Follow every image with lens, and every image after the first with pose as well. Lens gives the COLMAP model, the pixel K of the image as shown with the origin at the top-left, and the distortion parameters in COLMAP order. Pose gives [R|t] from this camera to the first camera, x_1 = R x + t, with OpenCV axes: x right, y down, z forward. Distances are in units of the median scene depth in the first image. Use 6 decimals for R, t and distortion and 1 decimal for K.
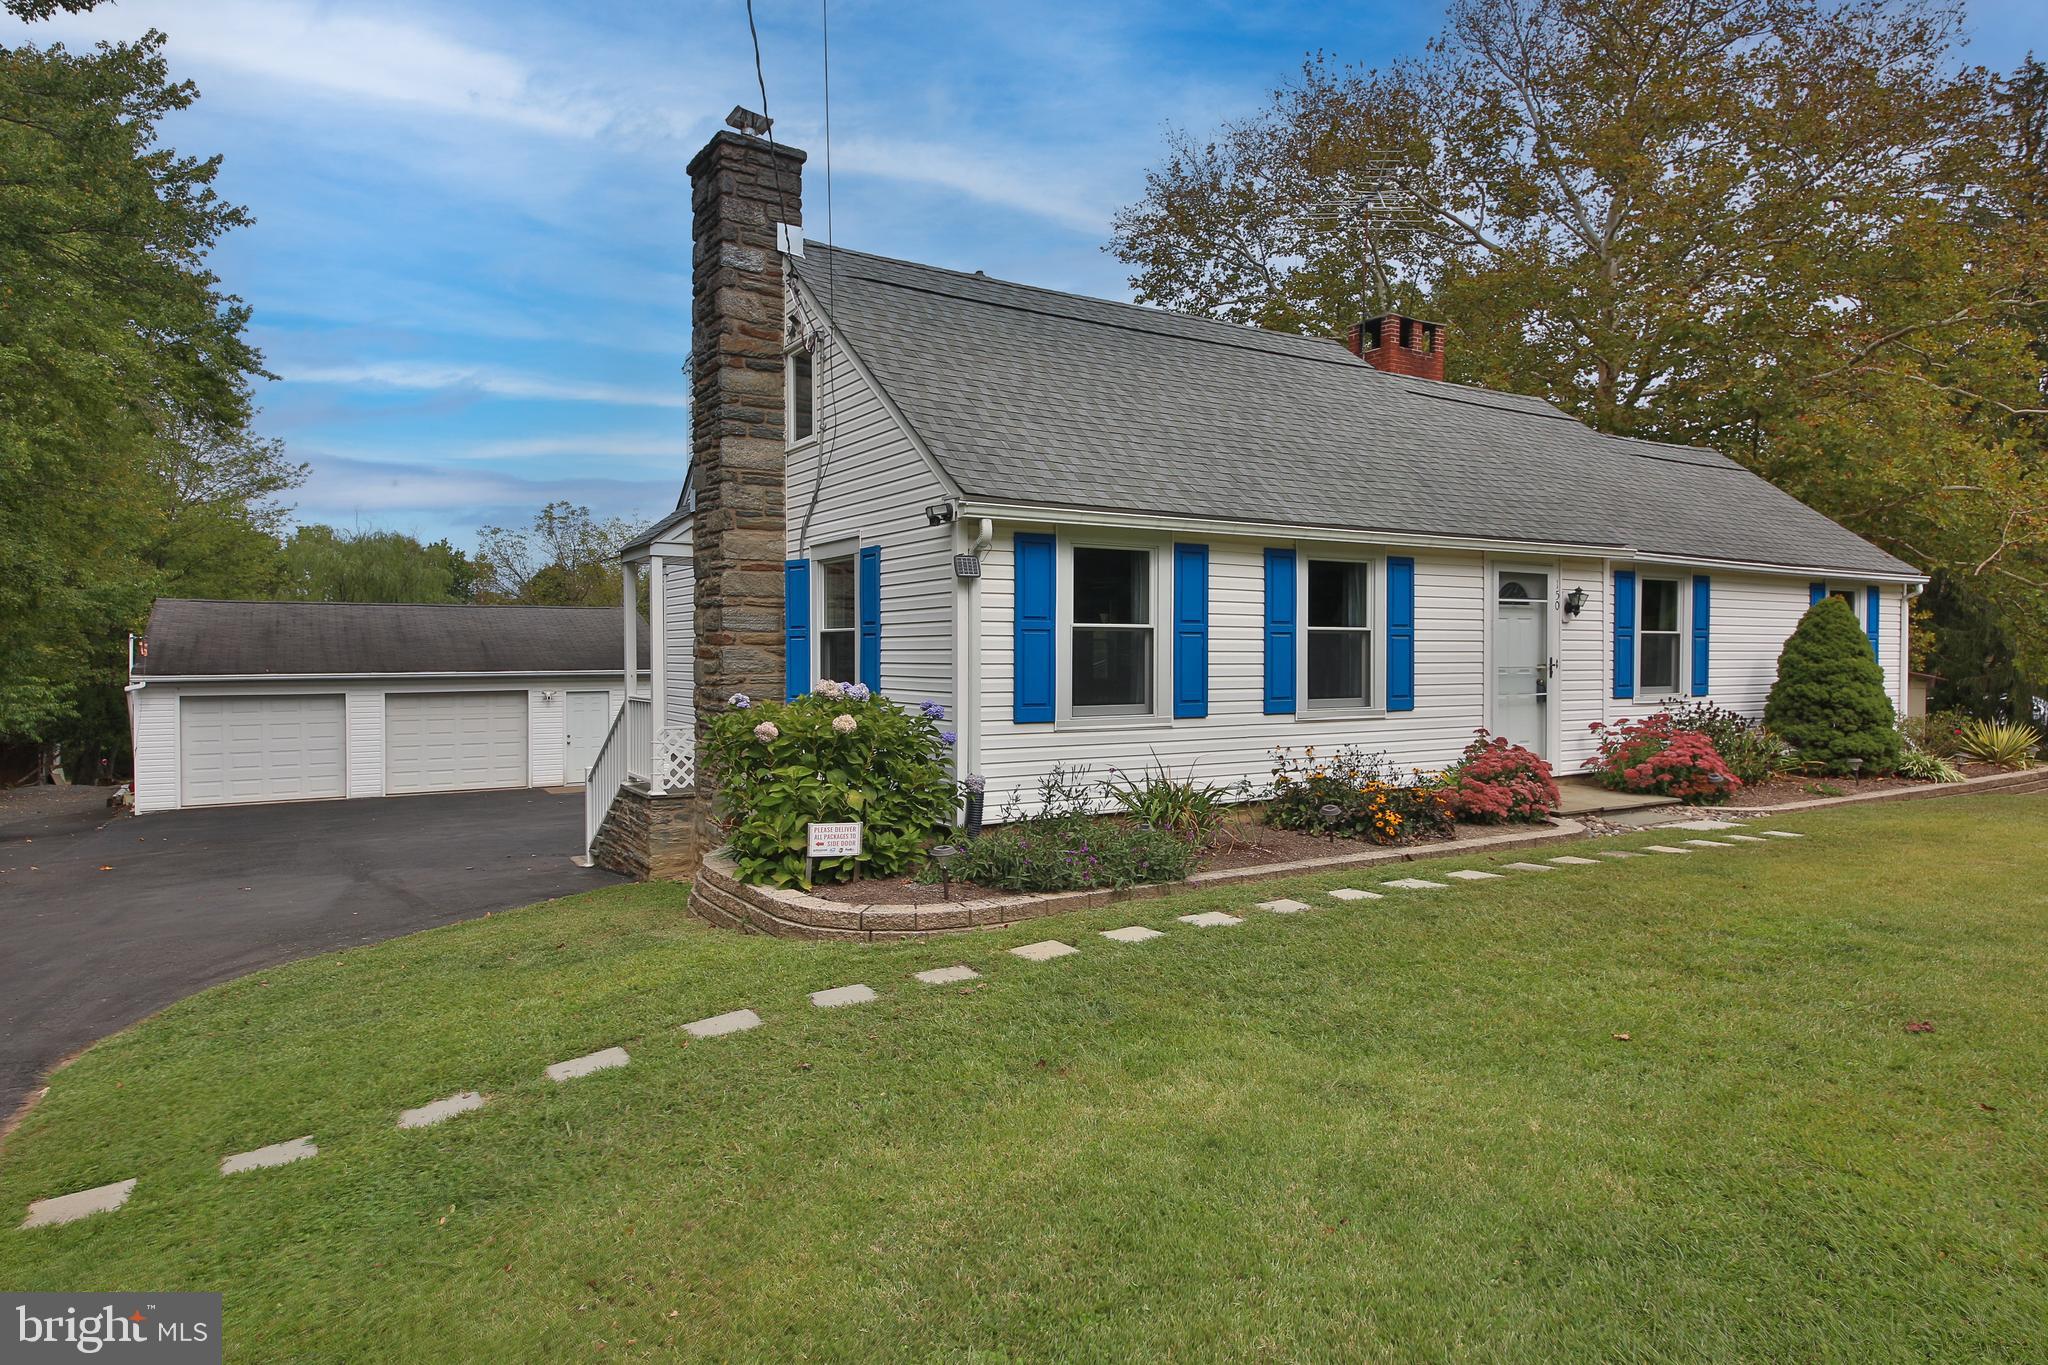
lens RADIAL K [[1168.5, 0, 1028.6], [0, 1168.5, 674.4], [0, 0, 1]] dist [0.033462, -0.005910]
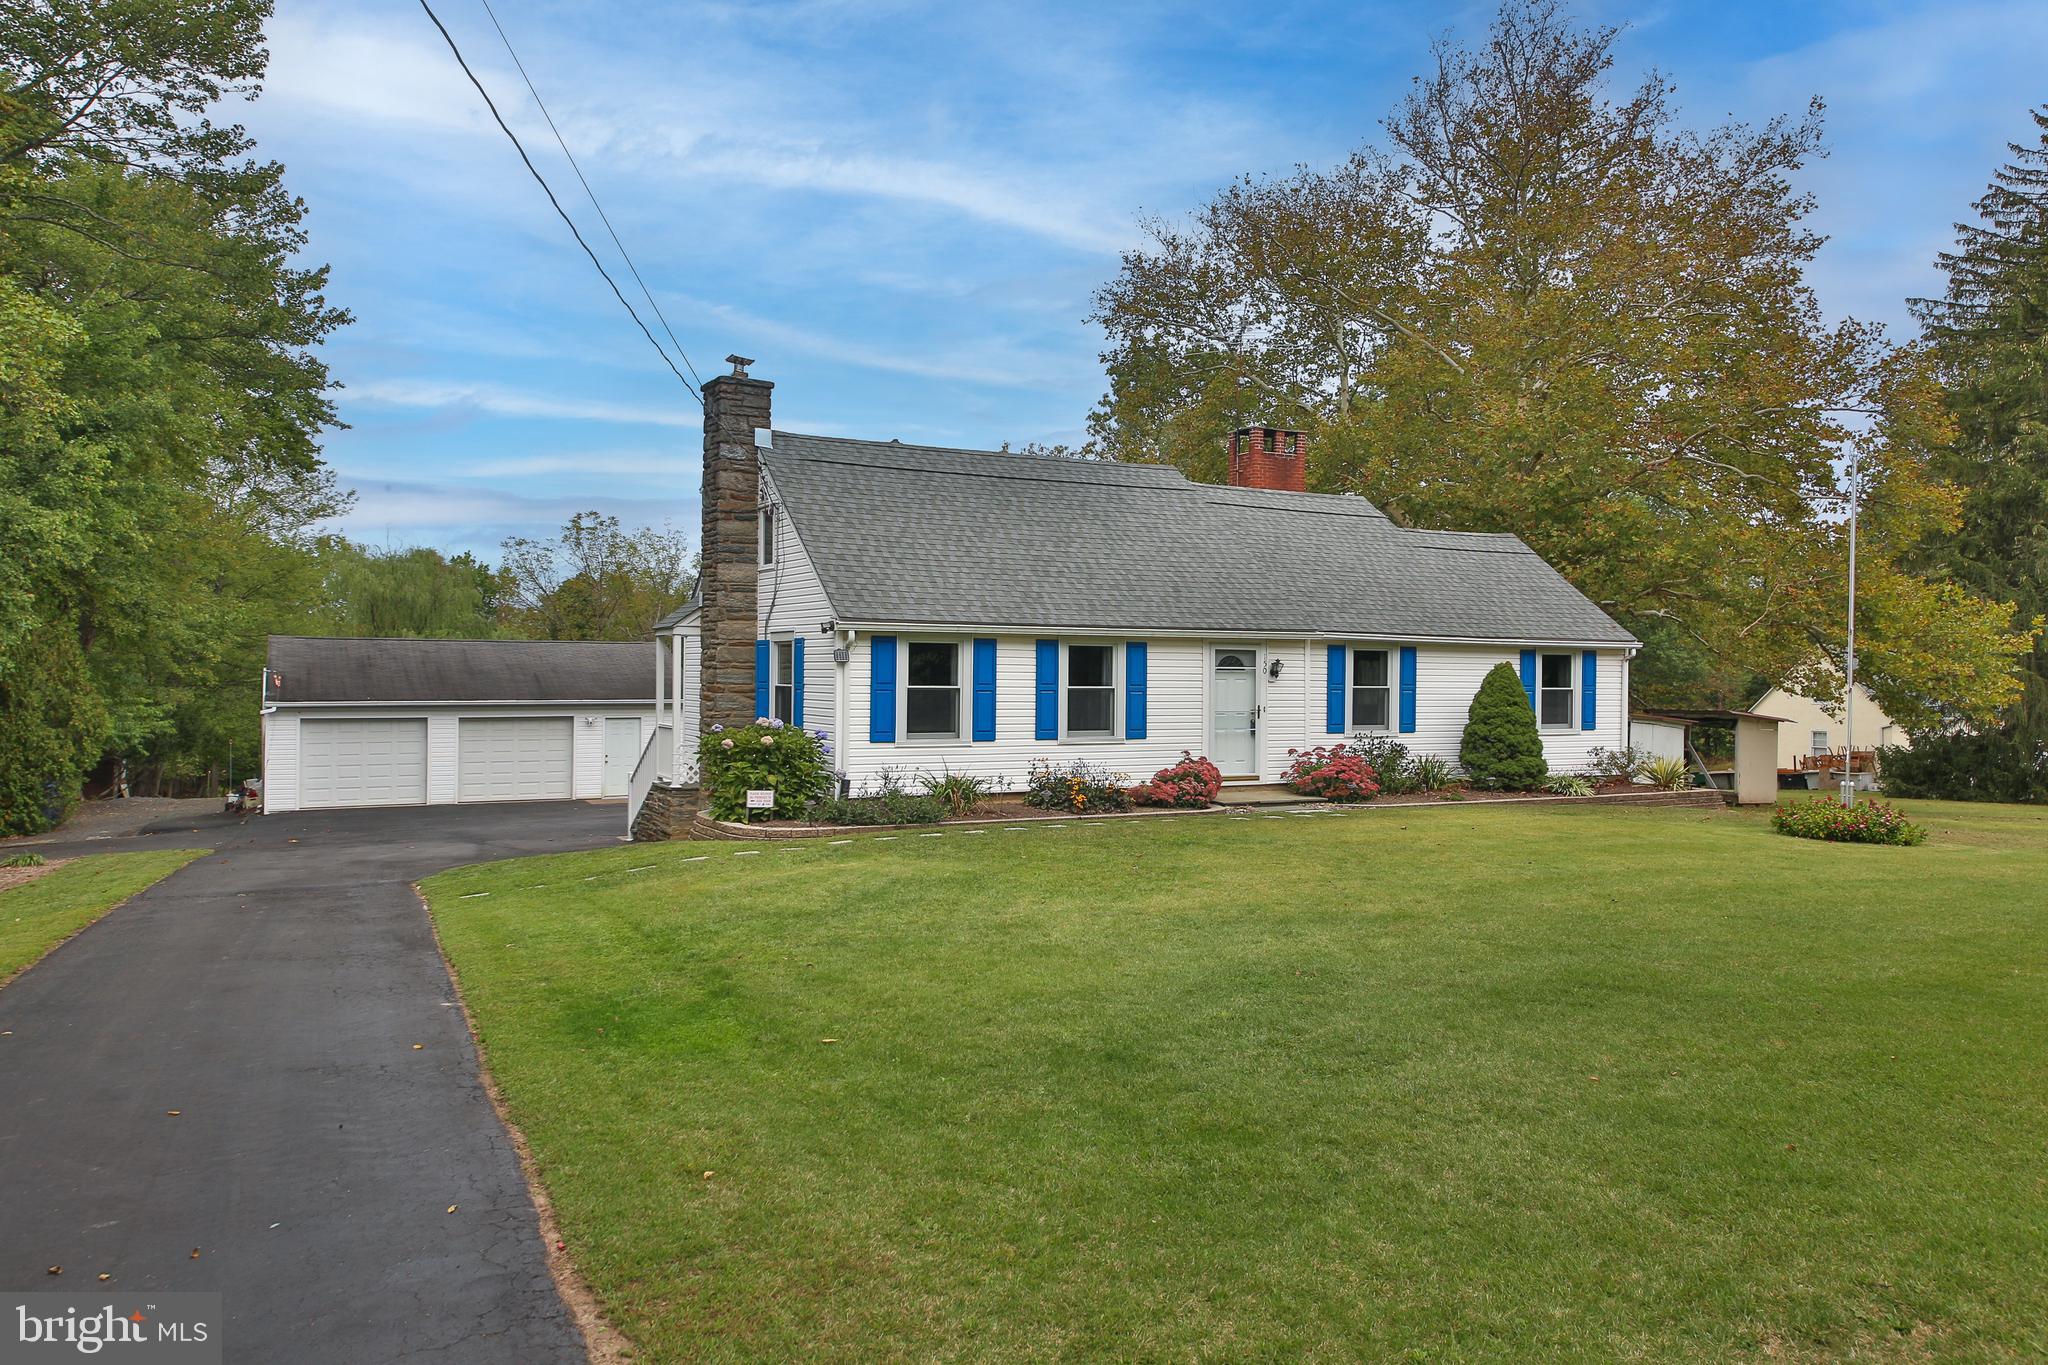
lens RADIAL K [[1392.4, 0, 1032.9], [0, 1392.4, 678.7], [0, 0, 1]] dist [0.061461, 0.004220]
pose [[0.997748, 0.010089, -0.066312, 0.260565], [-0.011032, 0.999843, -0.013872, -0.019700], [0.066162, 0.014572, 0.997702, -0.770489]]
